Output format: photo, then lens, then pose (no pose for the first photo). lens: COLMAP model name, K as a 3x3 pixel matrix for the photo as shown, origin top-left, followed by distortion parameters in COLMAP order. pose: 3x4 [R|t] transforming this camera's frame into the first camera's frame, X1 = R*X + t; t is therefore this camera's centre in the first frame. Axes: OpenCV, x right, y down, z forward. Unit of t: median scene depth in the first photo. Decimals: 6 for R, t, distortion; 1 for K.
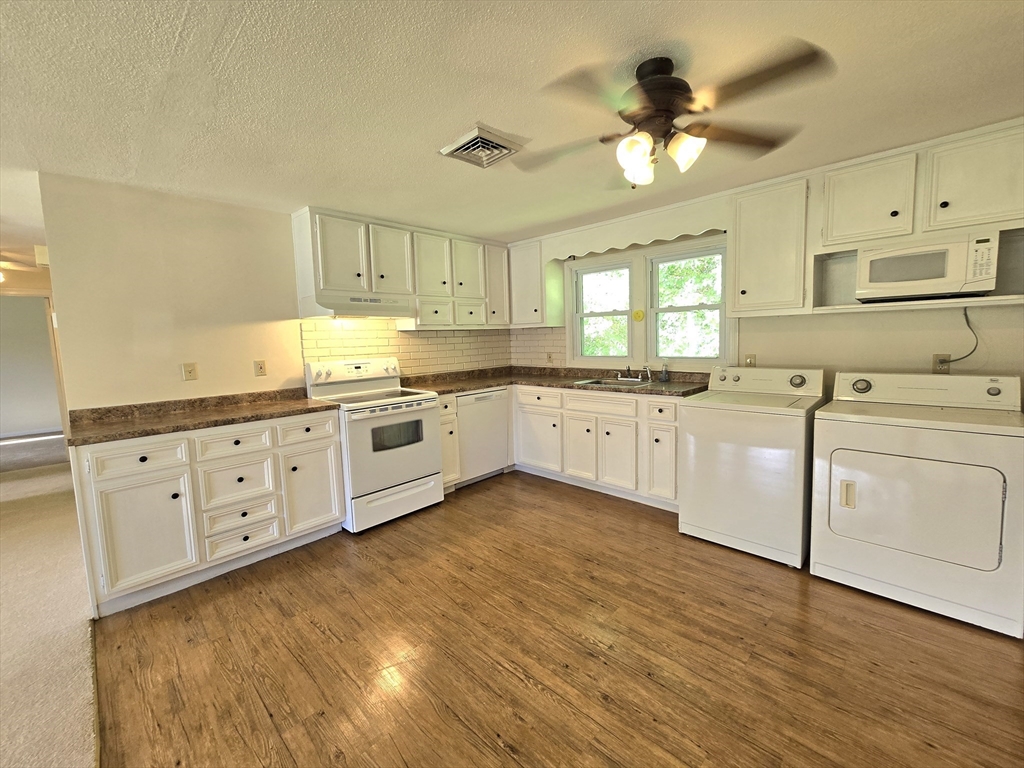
lens RADIAL K [[420.8, 0, 516.5], [0, 420.8, 376.3], [0, 0, 1]] dist [0.001697, 0.000707]
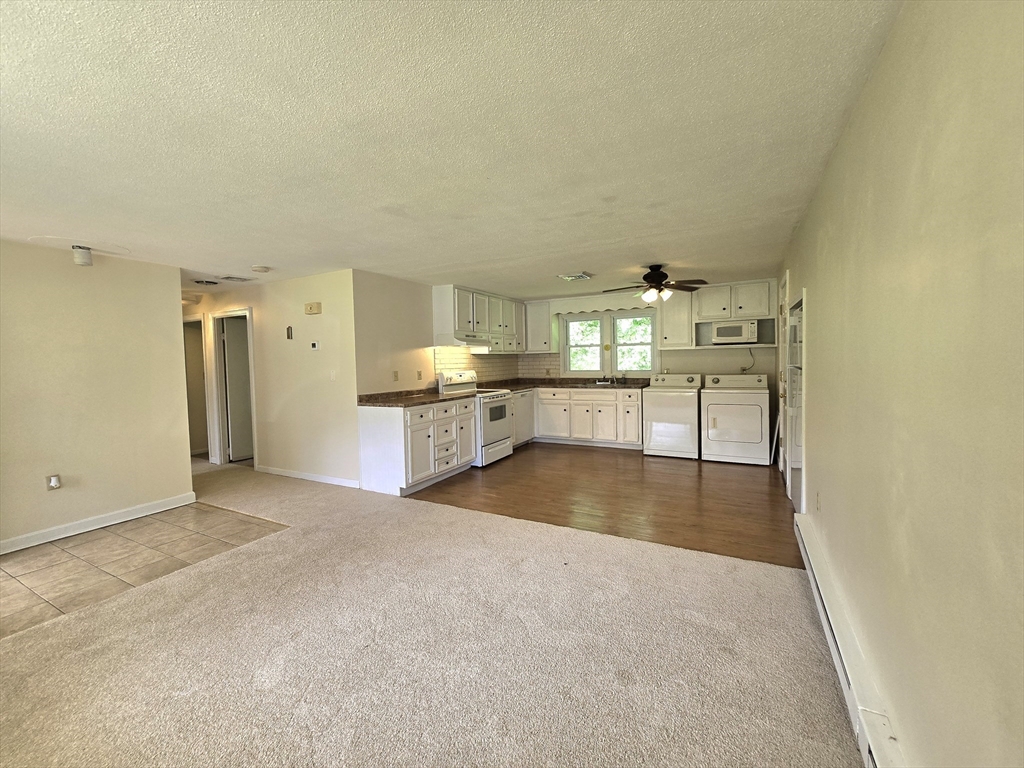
lens RADIAL K [[420.8, 0, 516.5], [0, 420.8, 376.3], [0, 0, 1]] dist [0.001697, 0.000707]
pose [[0.961687, -0.001655, 0.274144, -0.705942], [0.018299, 0.998139, -0.058167, 0.092979], [-0.273537, 0.060955, 0.959928, -0.750121]]
